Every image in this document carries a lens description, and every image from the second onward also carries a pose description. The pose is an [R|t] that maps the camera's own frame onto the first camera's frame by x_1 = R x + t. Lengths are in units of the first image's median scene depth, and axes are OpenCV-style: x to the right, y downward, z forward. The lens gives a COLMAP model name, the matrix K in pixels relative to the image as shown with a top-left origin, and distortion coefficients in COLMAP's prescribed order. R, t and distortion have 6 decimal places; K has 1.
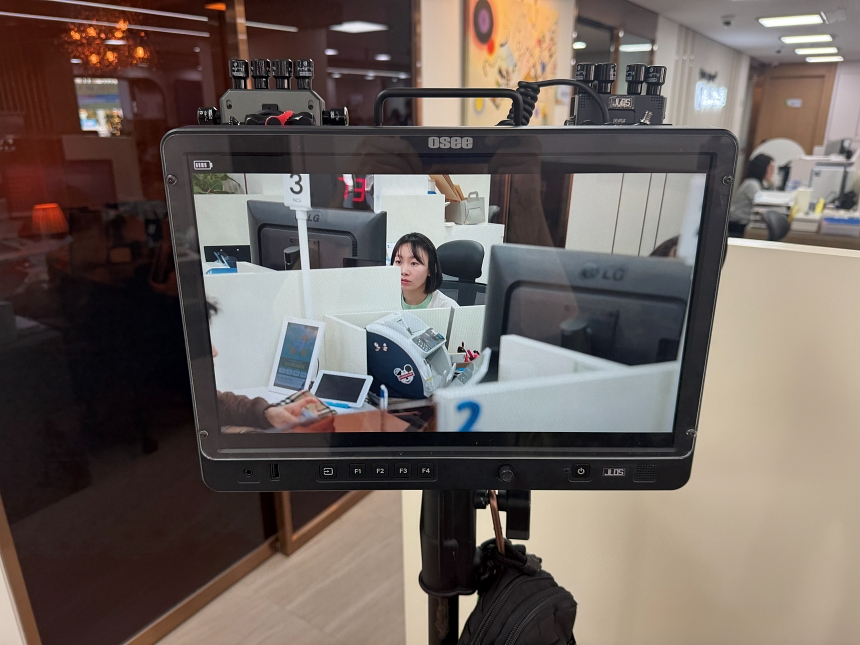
lens RADIAL K [[603.4, 0, 425.6], [0, 603.4, 319.6], [0, 0, 1]] dist [0.009526, -0.021181]
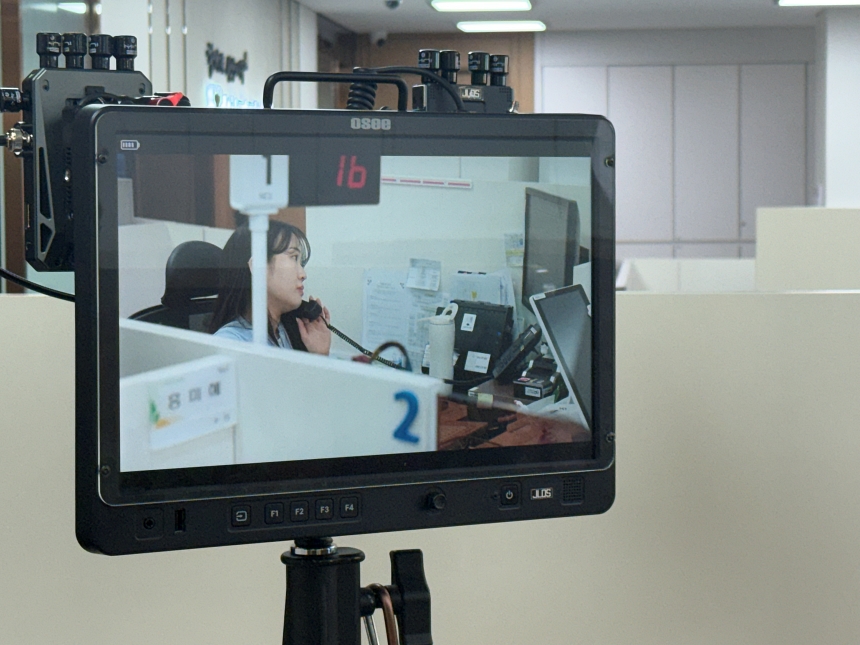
lens RADIAL K [[2324.9, 0, 429.8], [0, 2324.9, 322.9], [0, 0, 1]] dist [-0.059023, 0.000000]
pose [[0.865286, -0.028560, 0.500464, -1.434418], [0.159904, 0.961943, -0.221575, 0.704018], [-0.475090, 0.271752, 0.836923, -1.714998]]
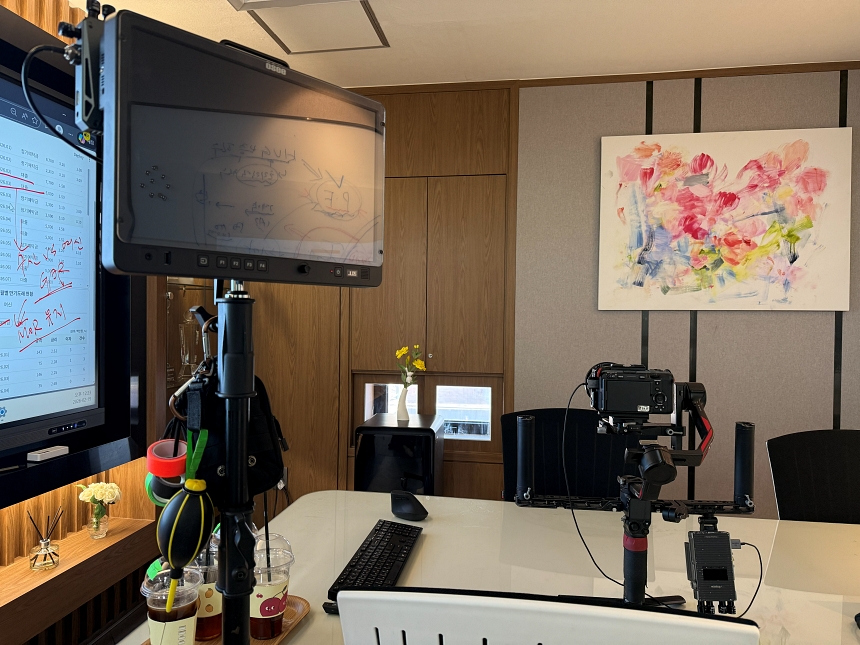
lens RADIAL K [[603.4, 0, 429.0], [0, 603.4, 321.6], [0, 0, 1]] dist [0.009526, -0.021181]
pose [[0.664576, 0.005112, 0.747203, -0.864891], [0.221894, 0.953518, -0.203880, 0.785900], [-0.713514, 0.301294, 0.632551, -0.266735]]
